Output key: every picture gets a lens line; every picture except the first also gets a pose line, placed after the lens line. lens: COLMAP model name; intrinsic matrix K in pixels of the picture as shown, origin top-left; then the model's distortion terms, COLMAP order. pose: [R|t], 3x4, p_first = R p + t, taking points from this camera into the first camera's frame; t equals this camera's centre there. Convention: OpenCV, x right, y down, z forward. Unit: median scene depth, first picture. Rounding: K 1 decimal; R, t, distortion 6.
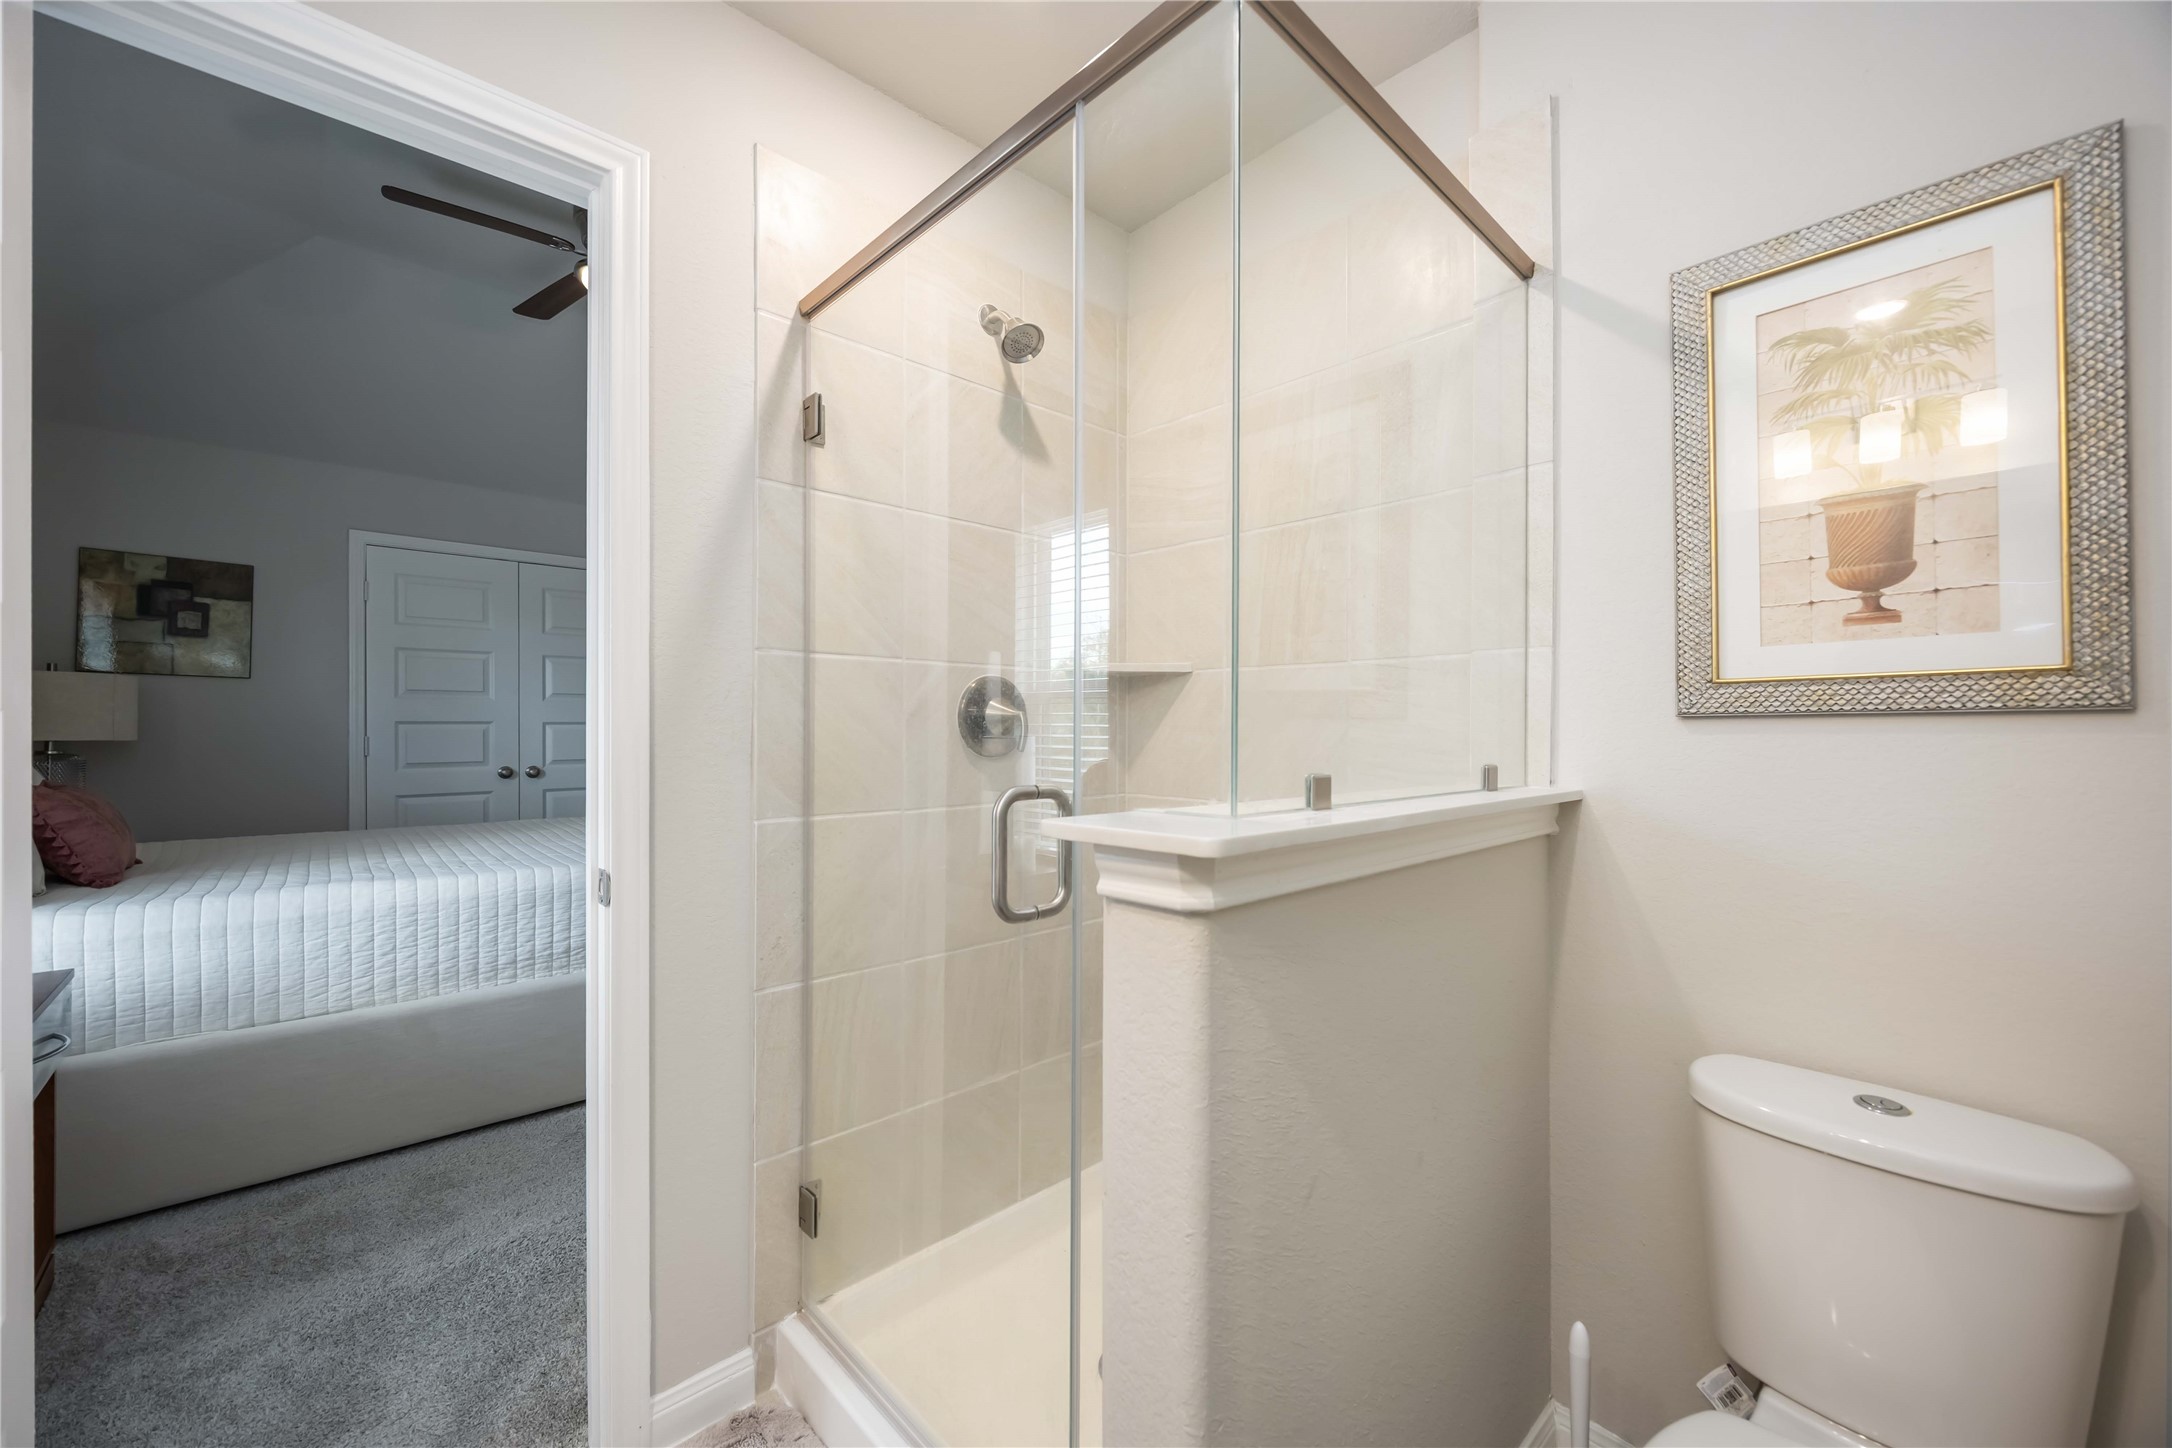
lens RADIAL K [[829.2, 0, 1092.7], [0, 829.2, 723.5], [0, 0, 1]] dist [-0.001694, -0.000079]
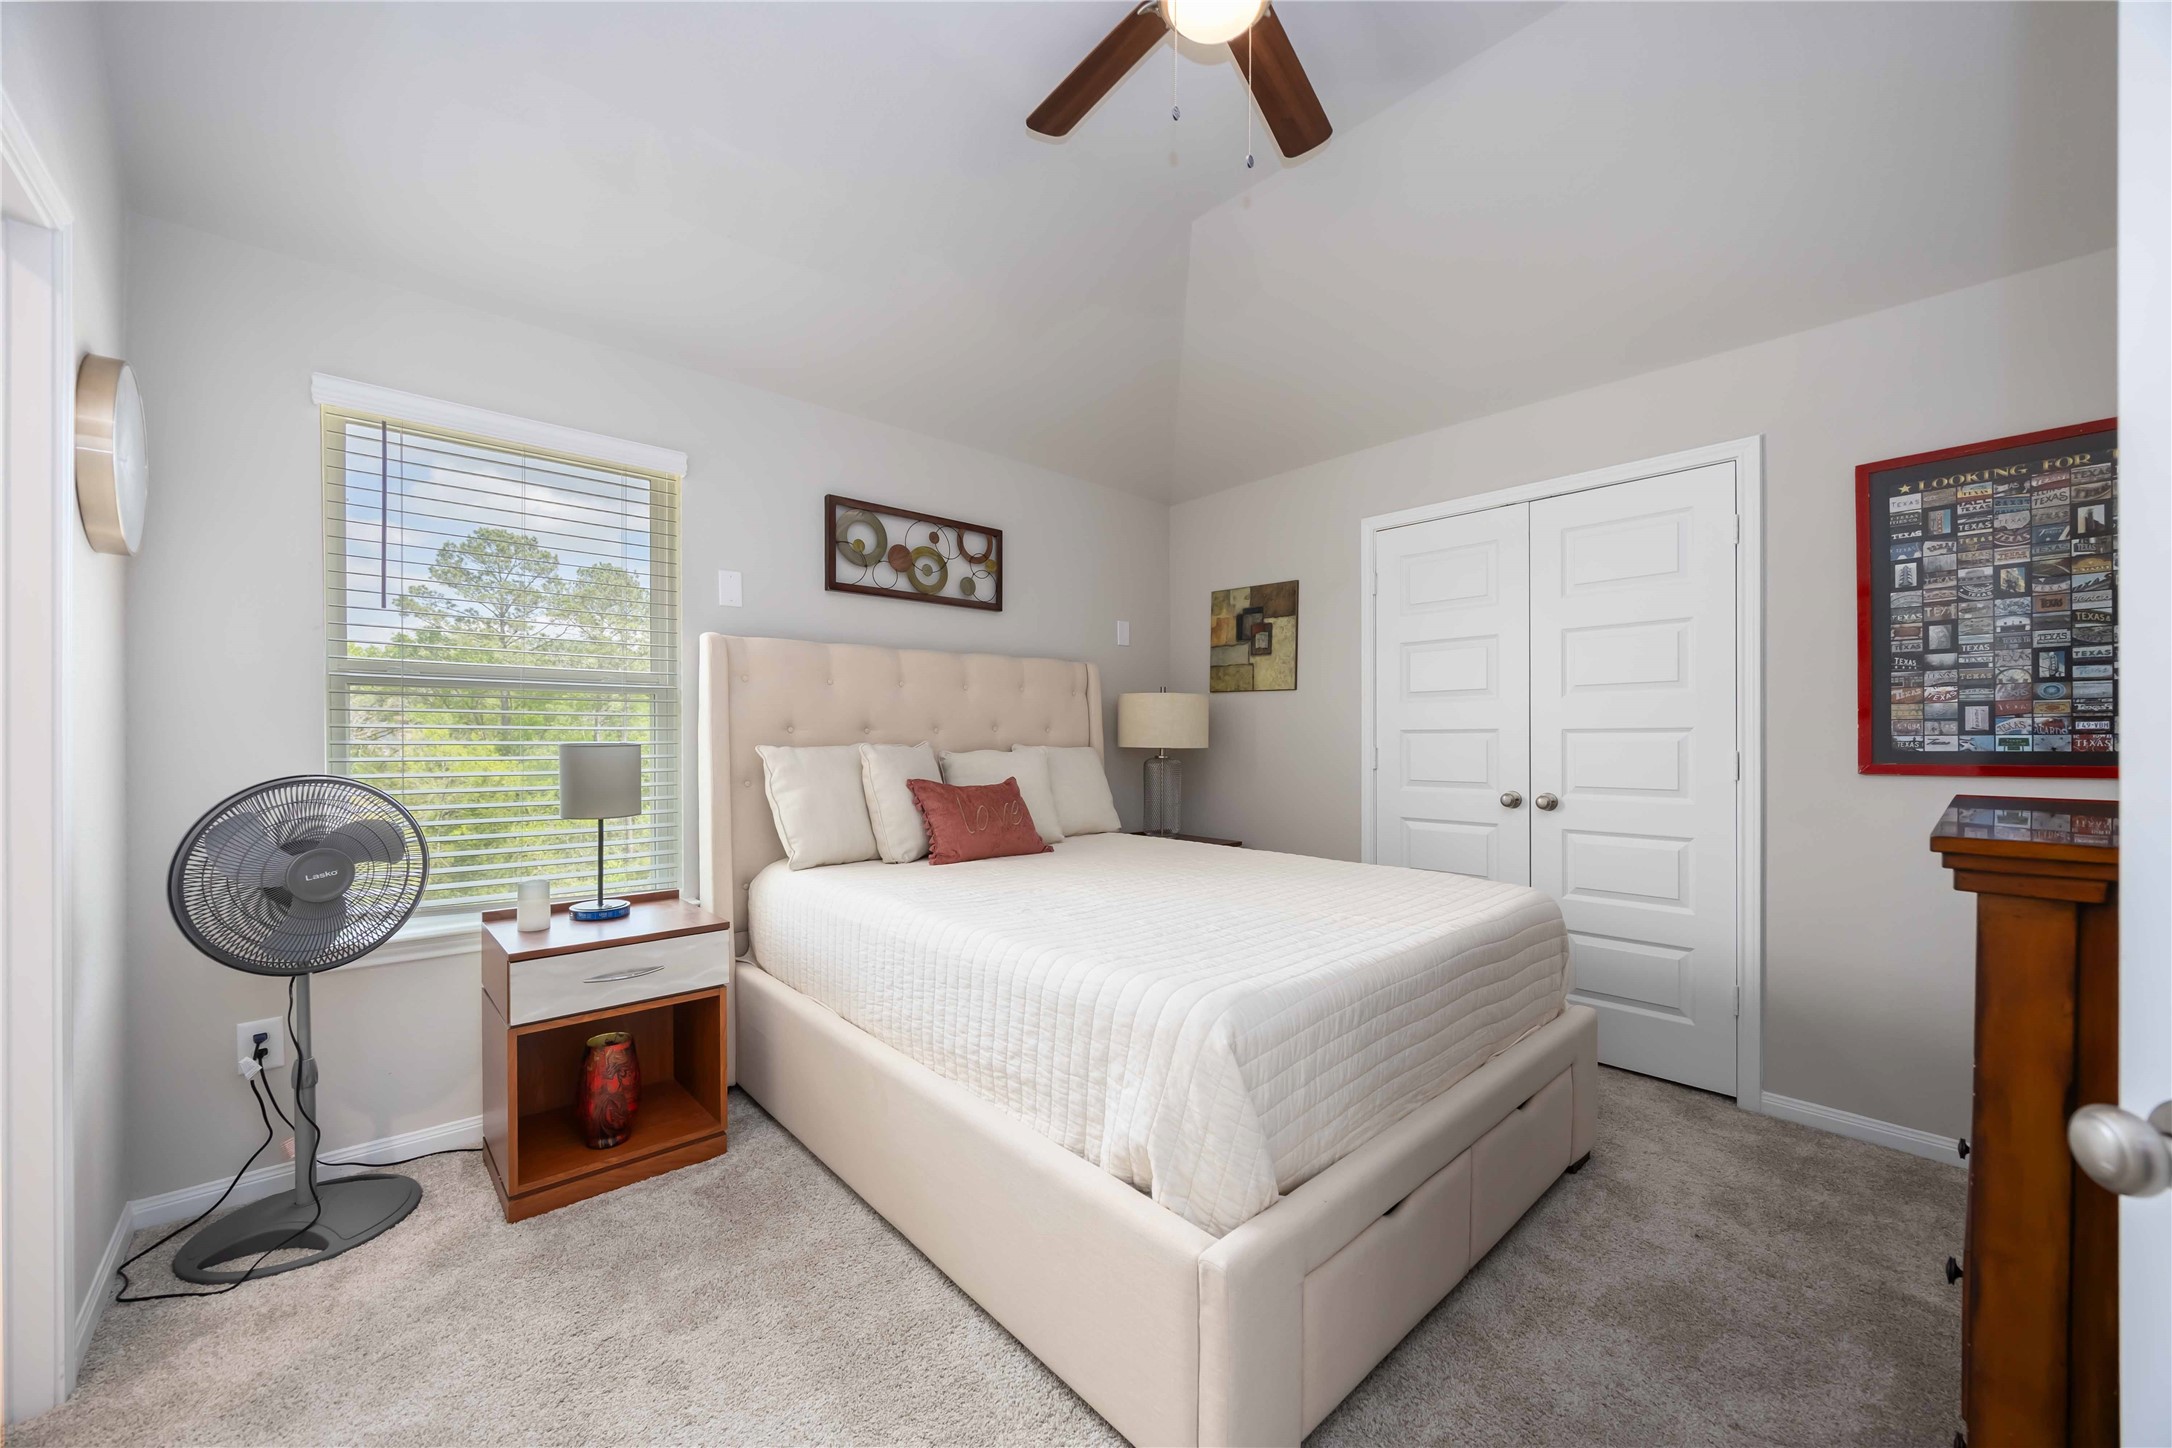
lens RADIAL K [[829.2, 0, 1084.5], [0, 829.2, 738.6], [0, 0, 1]] dist [-0.001694, -0.000079]
pose [[-0.030506, 0.001769, -0.999533, 0.027035], [0.003807, 0.999991, 0.001654, 0.004339], [0.999527, -0.003754, -0.030512, 0.801879]]
